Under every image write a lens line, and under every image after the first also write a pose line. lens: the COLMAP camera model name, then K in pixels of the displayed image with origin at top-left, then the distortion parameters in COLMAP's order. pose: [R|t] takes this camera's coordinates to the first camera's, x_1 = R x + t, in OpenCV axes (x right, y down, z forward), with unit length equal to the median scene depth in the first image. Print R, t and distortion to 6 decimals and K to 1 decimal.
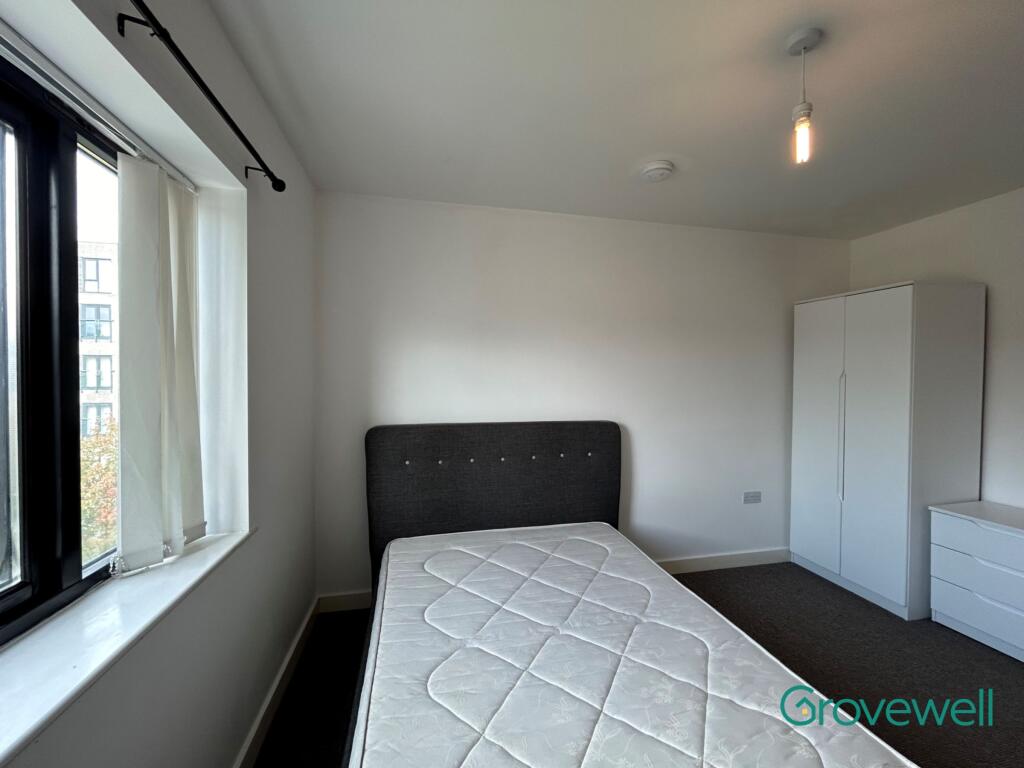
lens RADIAL K [[414.4, 0, 511.2], [0, 414.4, 382.4], [0, 0, 1]] dist [-0.000133, 0.000912]
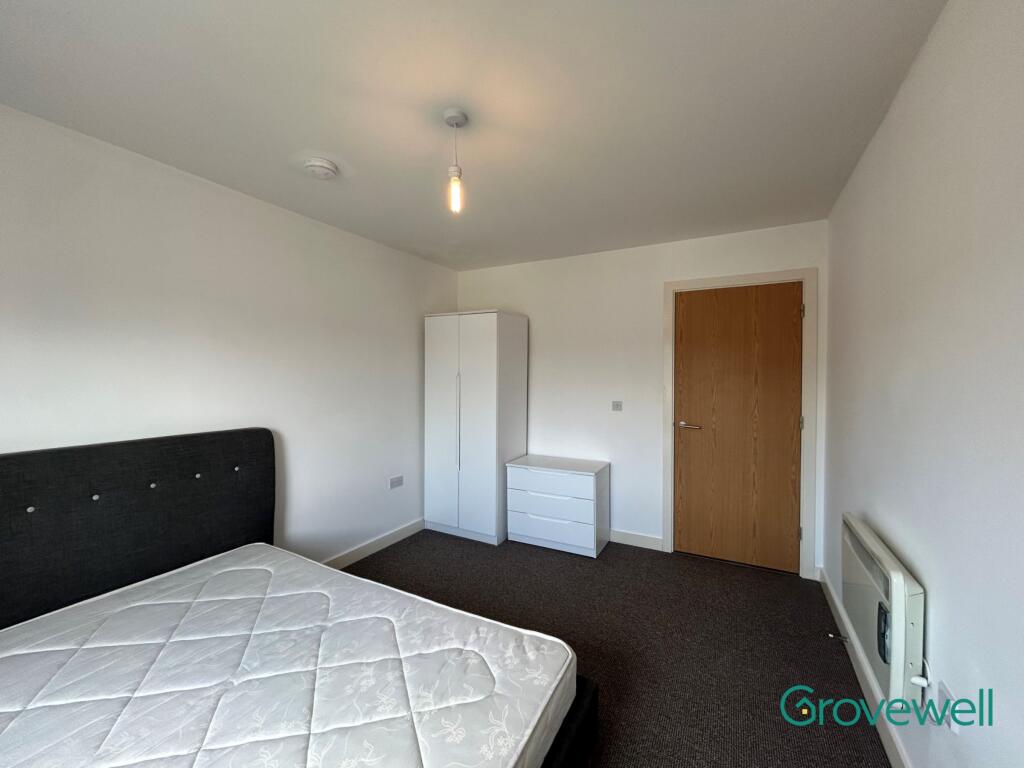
lens RADIAL K [[414.4, 0, 511.8], [0, 414.4, 382.0], [0, 0, 1]] dist [-0.000133, 0.000912]
pose [[0.659579, -0.015927, 0.751467, -0.101059], [0.012669, 0.999869, 0.010071, -0.008305], [-0.751529, 0.002878, 0.659694, 0.013880]]
